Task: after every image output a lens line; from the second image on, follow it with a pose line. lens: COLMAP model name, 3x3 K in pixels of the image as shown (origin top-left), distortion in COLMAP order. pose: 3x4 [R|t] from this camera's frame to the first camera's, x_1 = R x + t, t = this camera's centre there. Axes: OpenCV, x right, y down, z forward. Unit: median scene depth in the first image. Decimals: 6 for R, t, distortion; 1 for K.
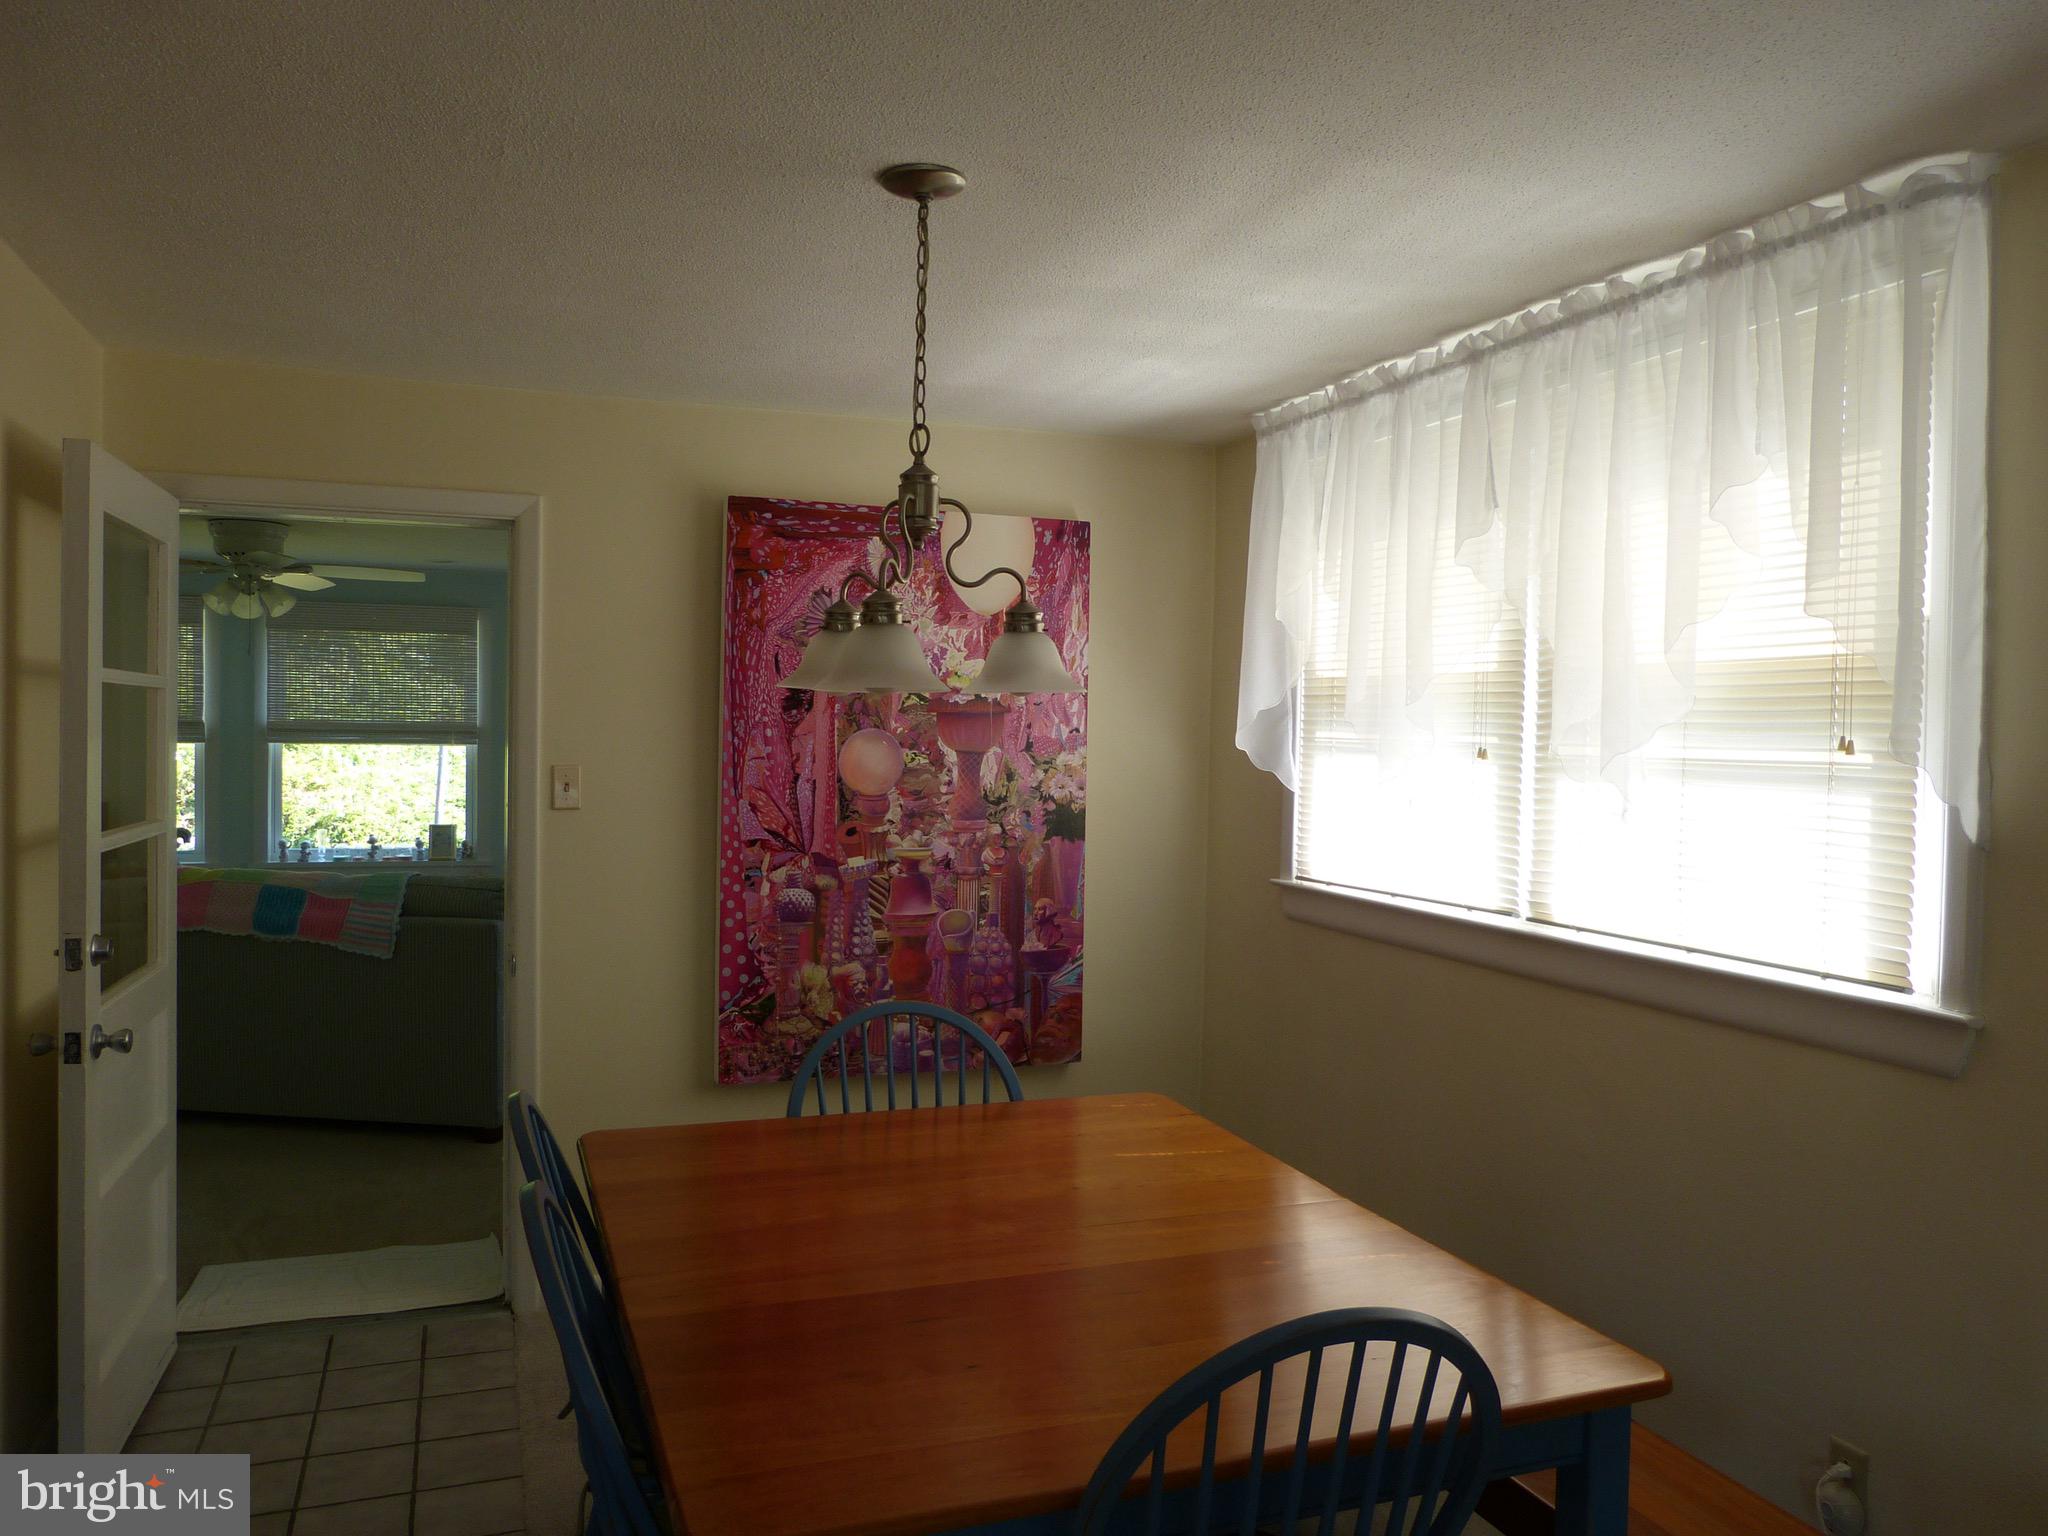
lens RADIAL K [[1534.6, 0, 1032.3], [0, 1534.6, 772.9], [0, 0, 1]] dist [-0.035389, 0.035522]
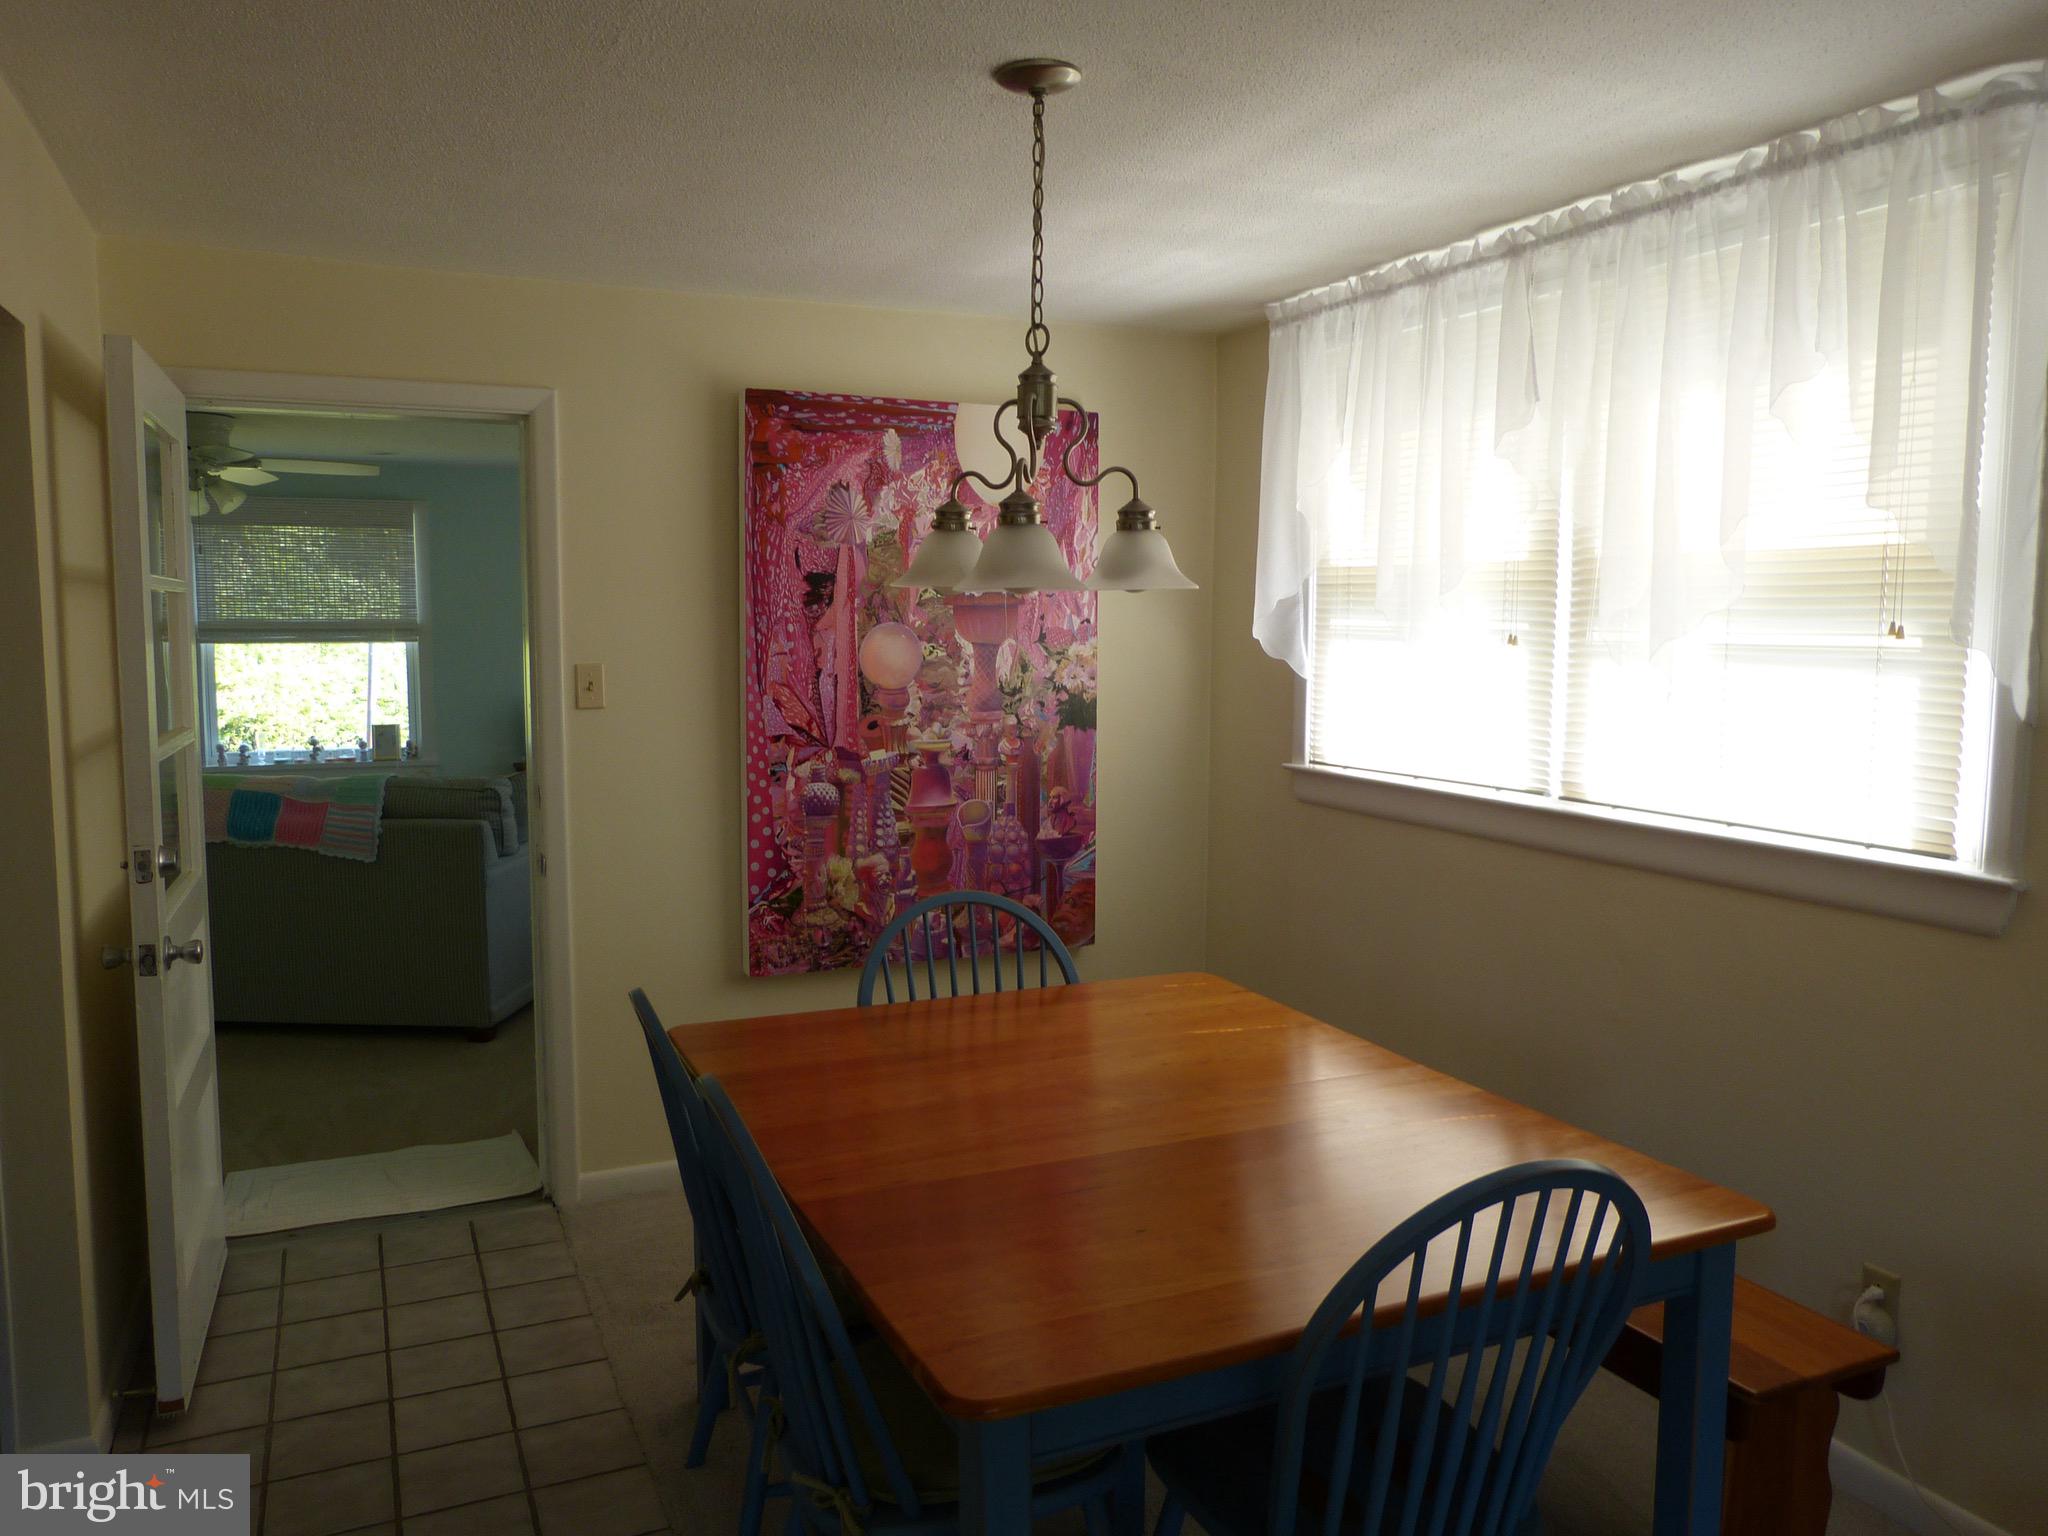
lens RADIAL K [[1534.6, 0, 1033.2], [0, 1534.6, 770.5], [0, 0, 1]] dist [-0.035389, 0.035522]
pose [[0.997358, -0.020443, 0.069704, -0.084107], [0.015325, 0.997201, 0.073186, -0.004268], [-0.071005, -0.071924, 0.994879, -0.013281]]
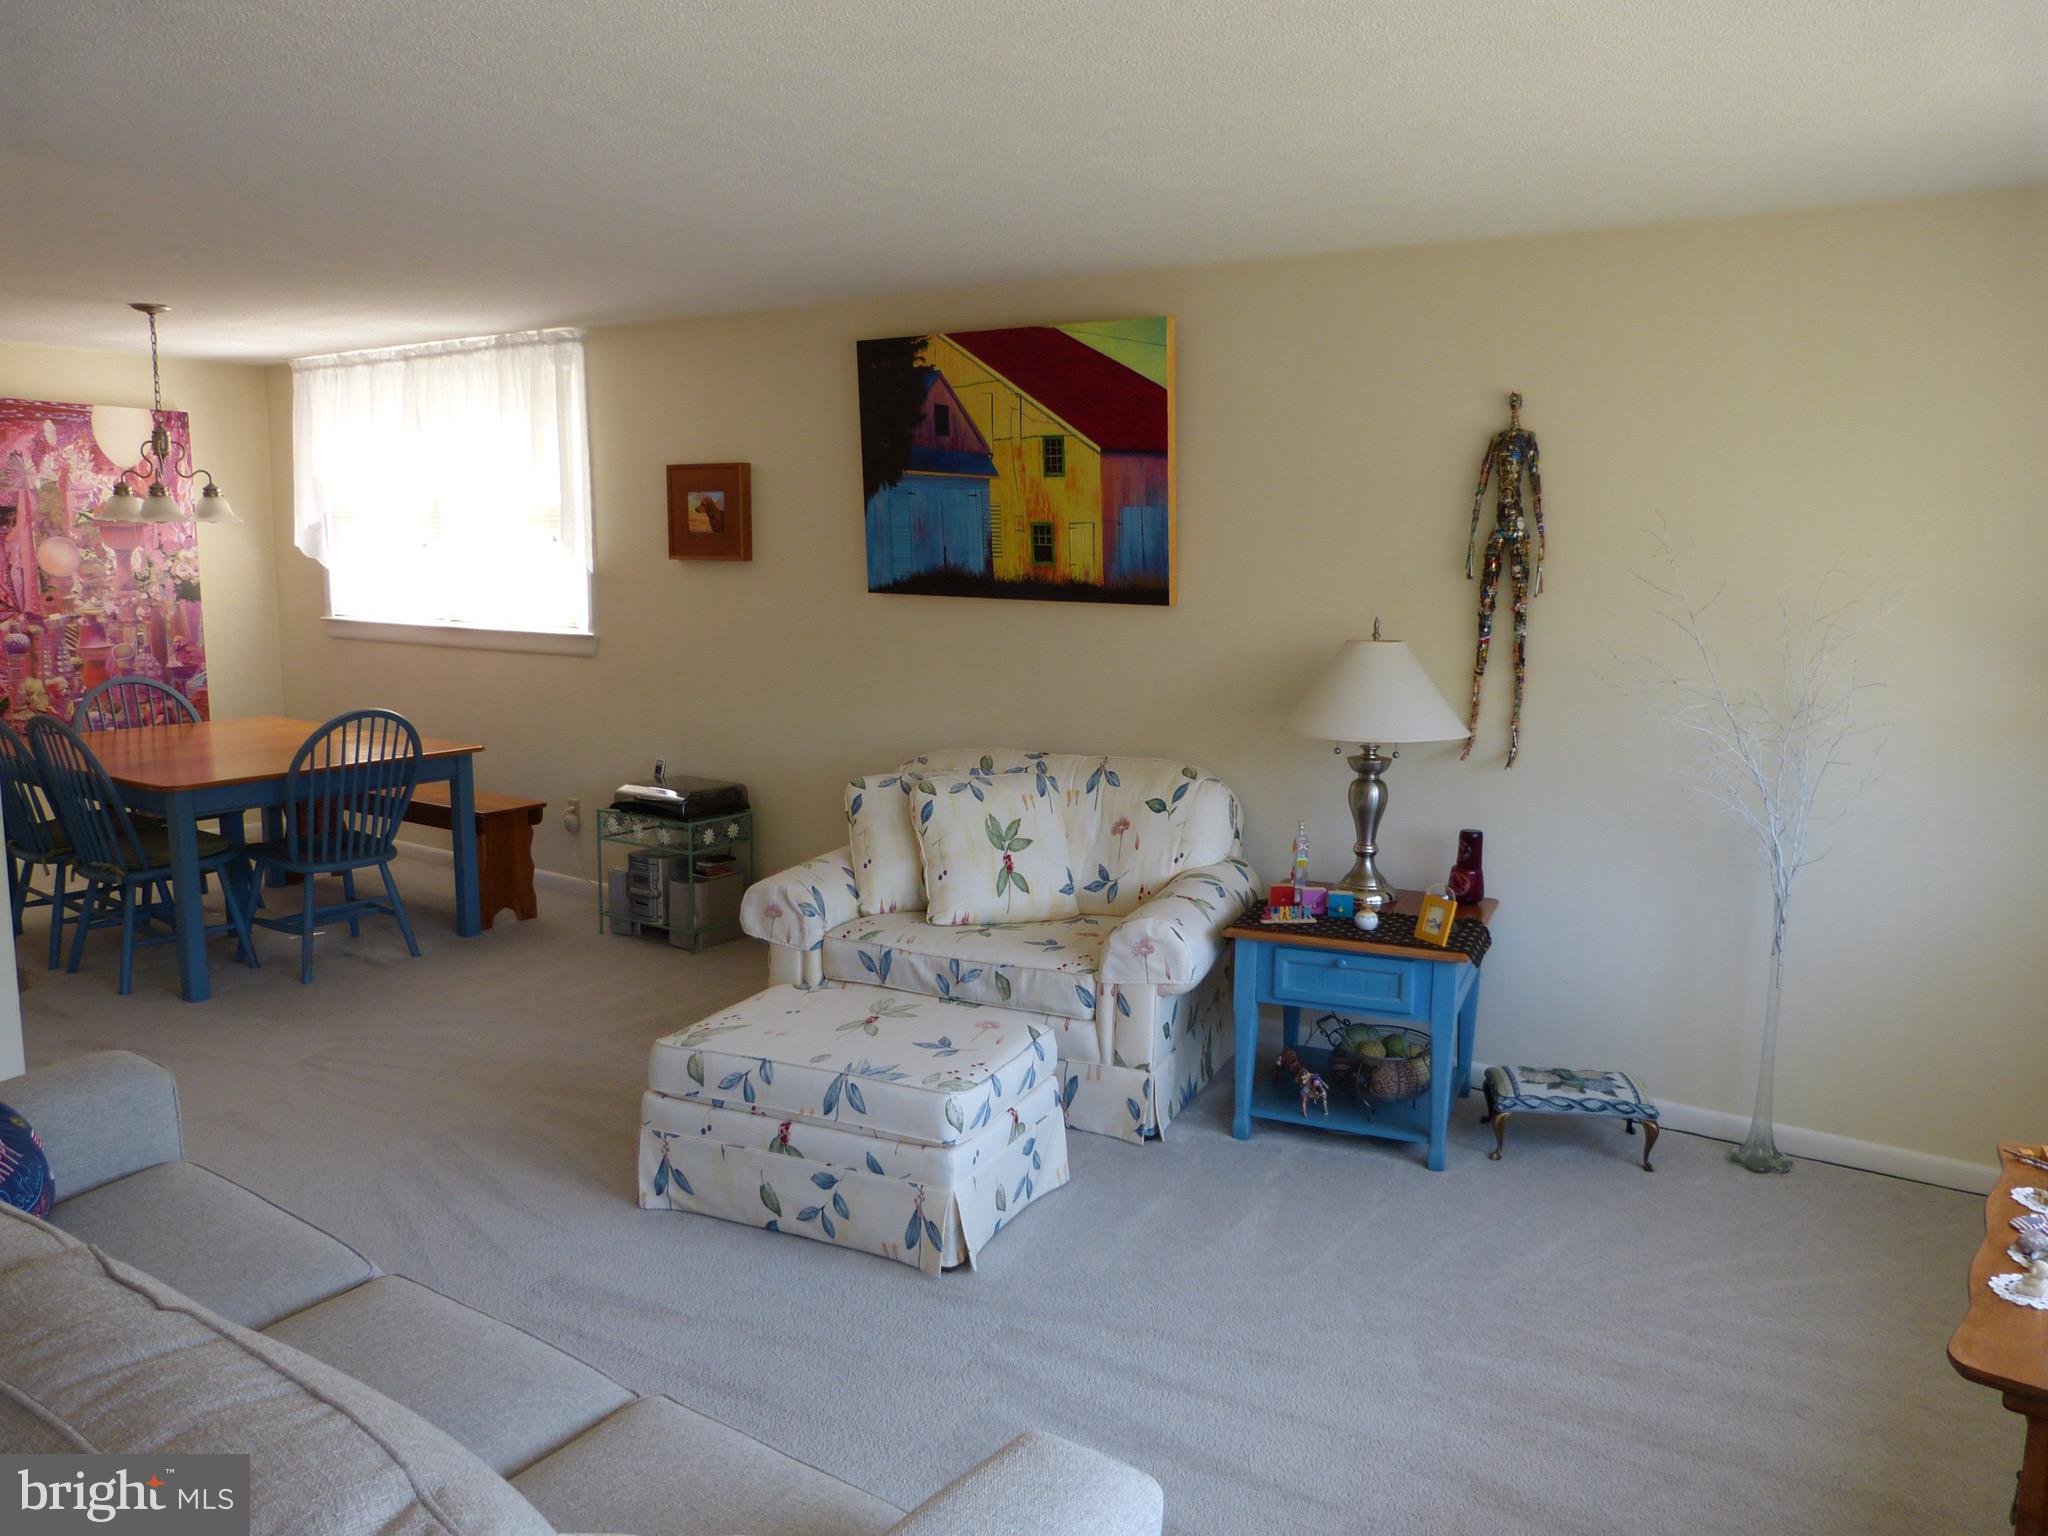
lens RADIAL K [[1534.6, 0, 1021.3], [0, 1534.6, 775.5], [0, 0, 1]] dist [-0.035389, 0.035522]
pose [[0.822872, -0.096258, 0.560015, -0.195410], [0.022519, 0.990297, 0.137128, 0.025499], [-0.567781, -0.100227, 0.817055, -0.992118]]
